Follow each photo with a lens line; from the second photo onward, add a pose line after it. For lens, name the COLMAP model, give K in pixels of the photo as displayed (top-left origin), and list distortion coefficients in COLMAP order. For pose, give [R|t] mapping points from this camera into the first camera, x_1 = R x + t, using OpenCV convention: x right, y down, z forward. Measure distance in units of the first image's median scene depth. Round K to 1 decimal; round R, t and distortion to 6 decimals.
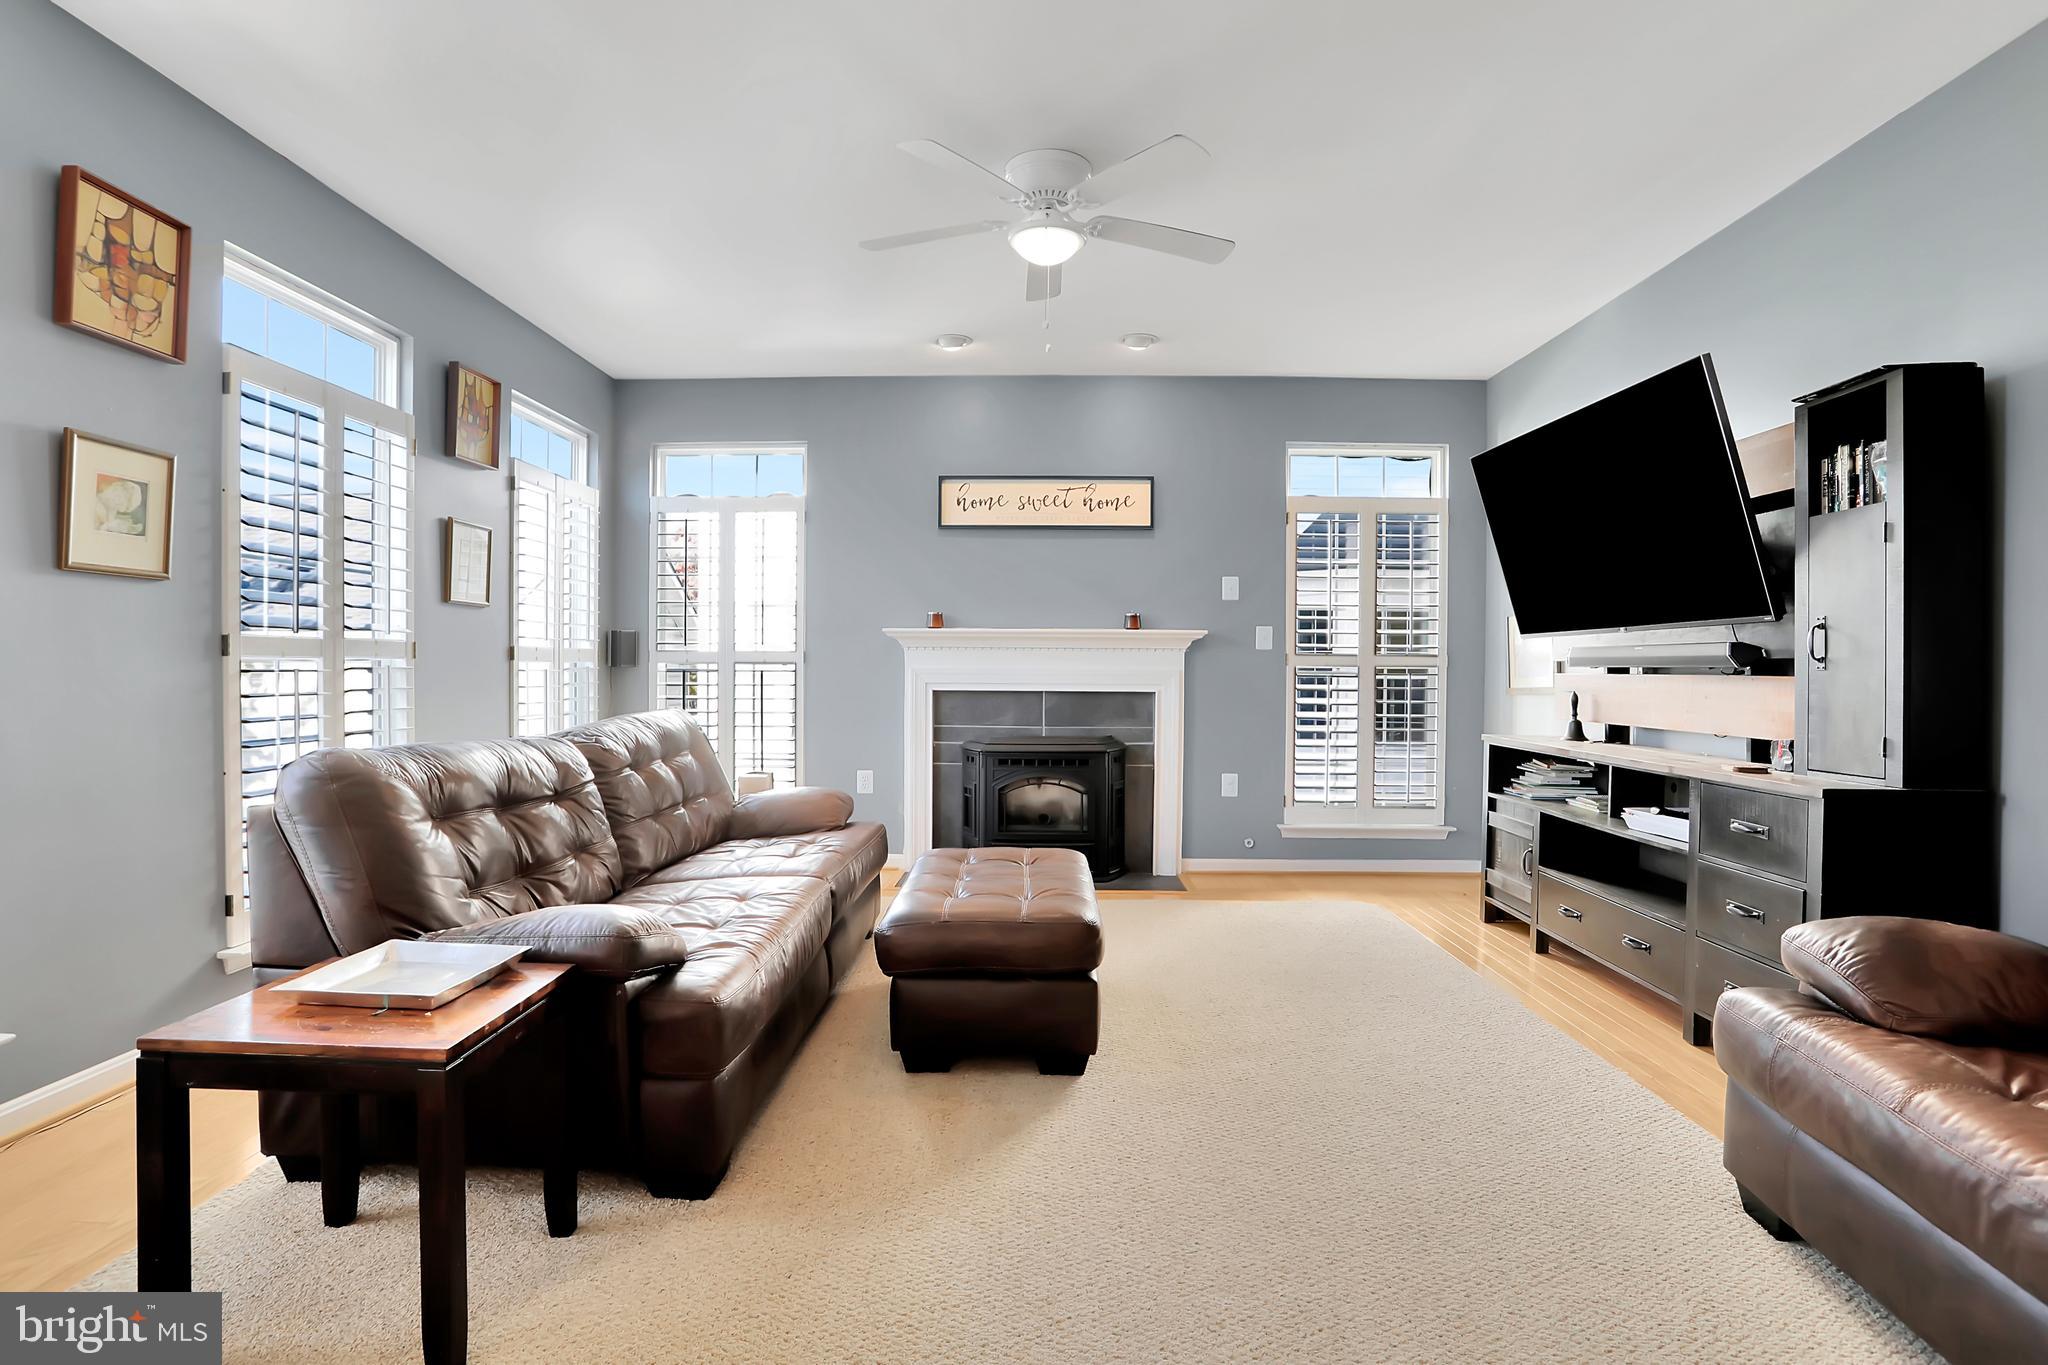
lens RADIAL K [[1001.1, 0, 1015.2], [0, 1001.1, 678.7], [0, 0, 1]] dist [-0.063819, 0.023024]
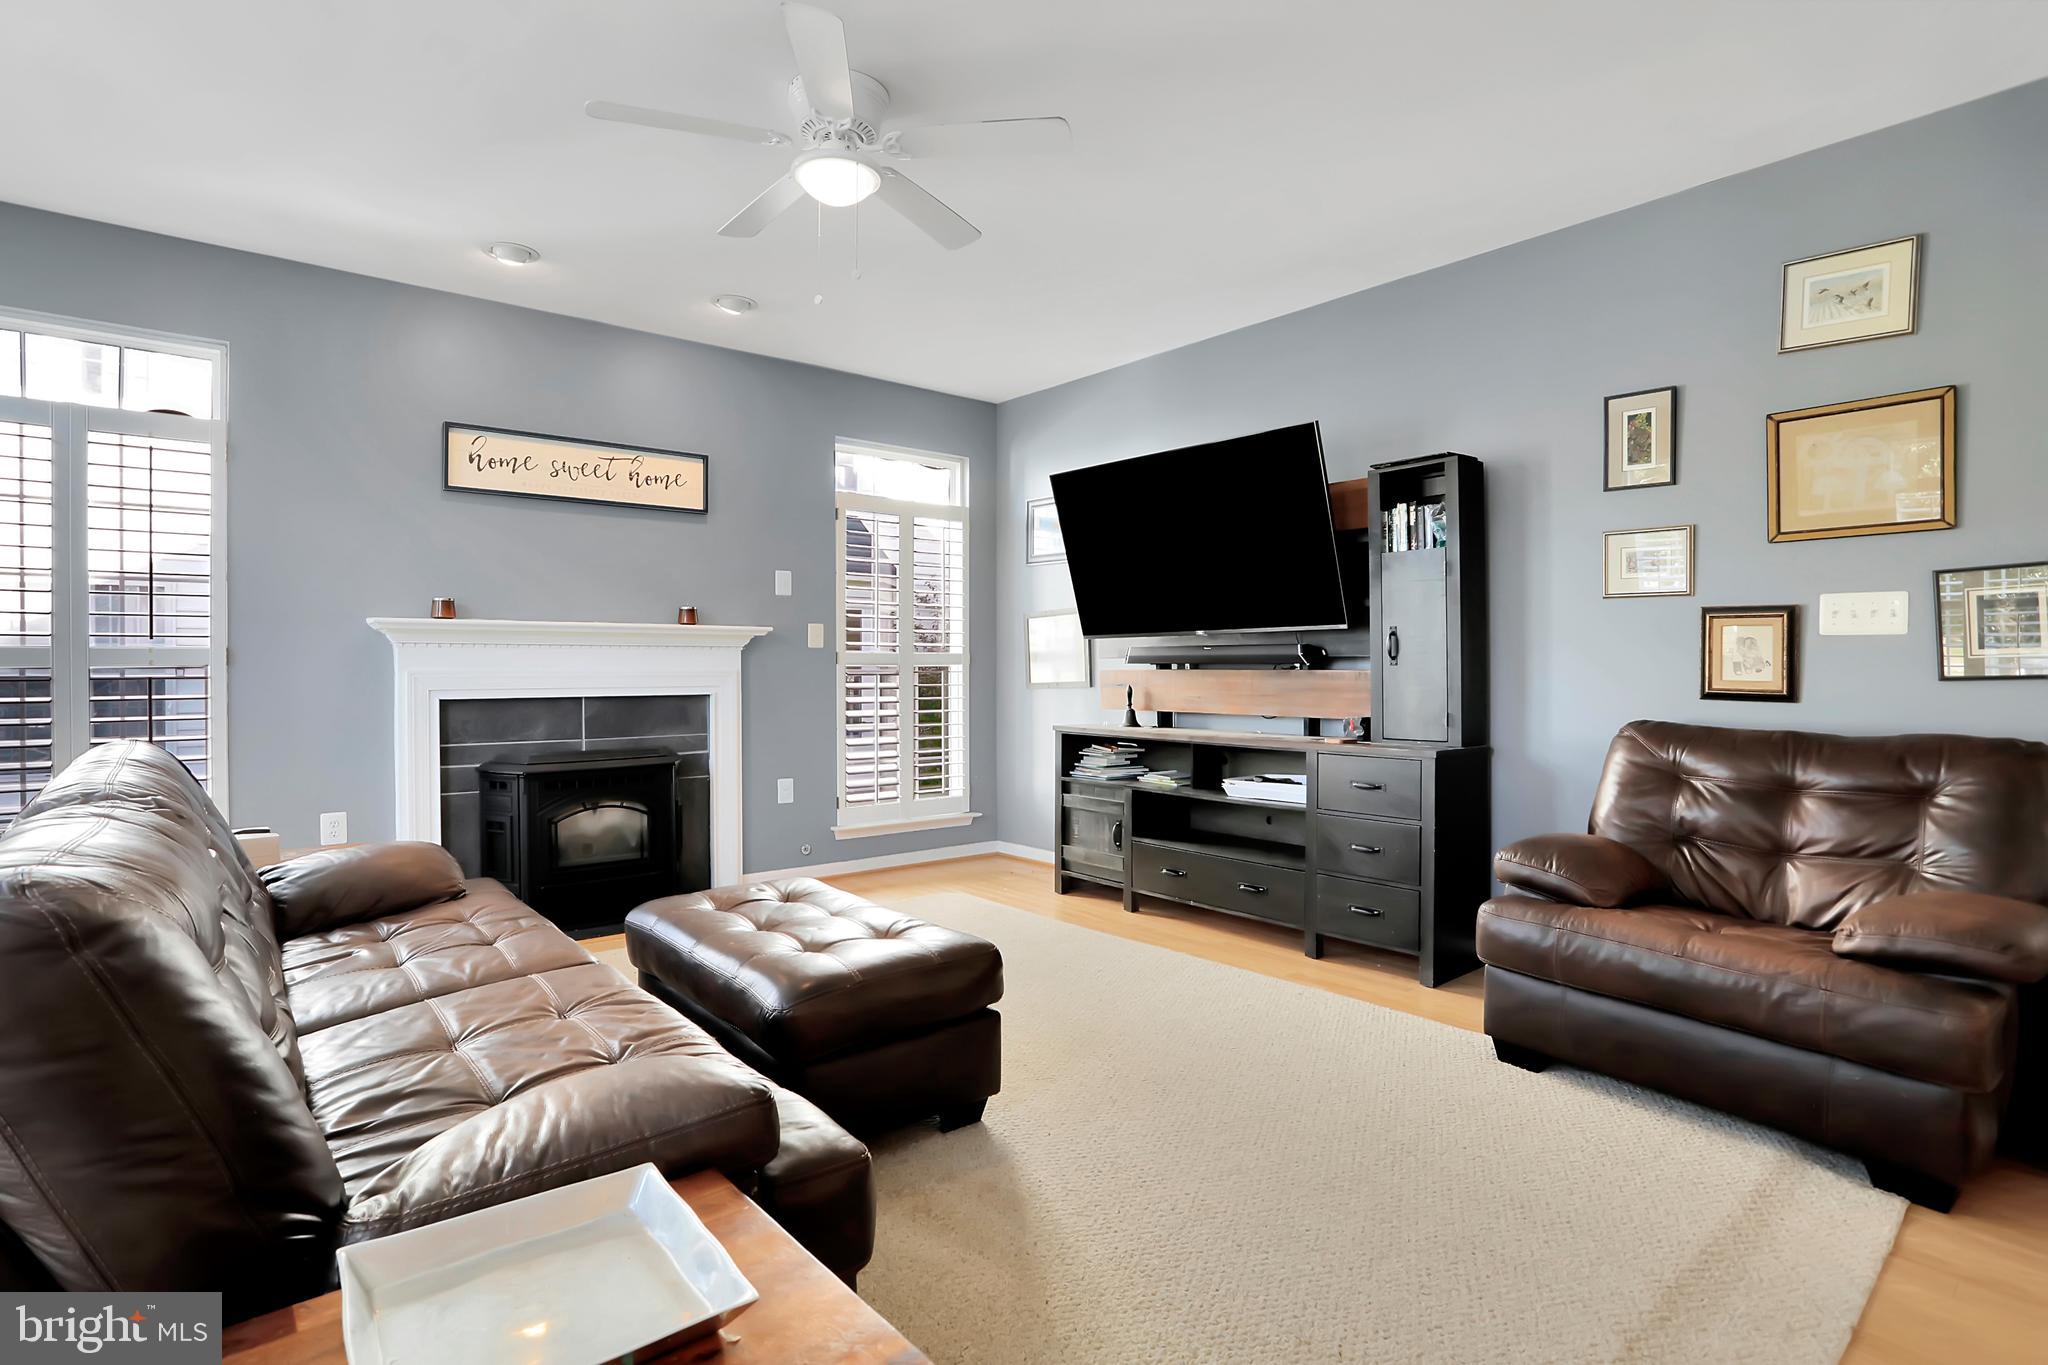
lens RADIAL K [[1001.1, 0, 1008.8], [0, 1001.1, 668.4], [0, 0, 1]] dist [-0.063819, 0.023024]
pose [[0.755568, -0.009329, 0.655004, -0.246872], [0.014303, 0.999895, -0.002258, -0.004482], [-0.654914, 0.011075, 0.755622, 0.146954]]
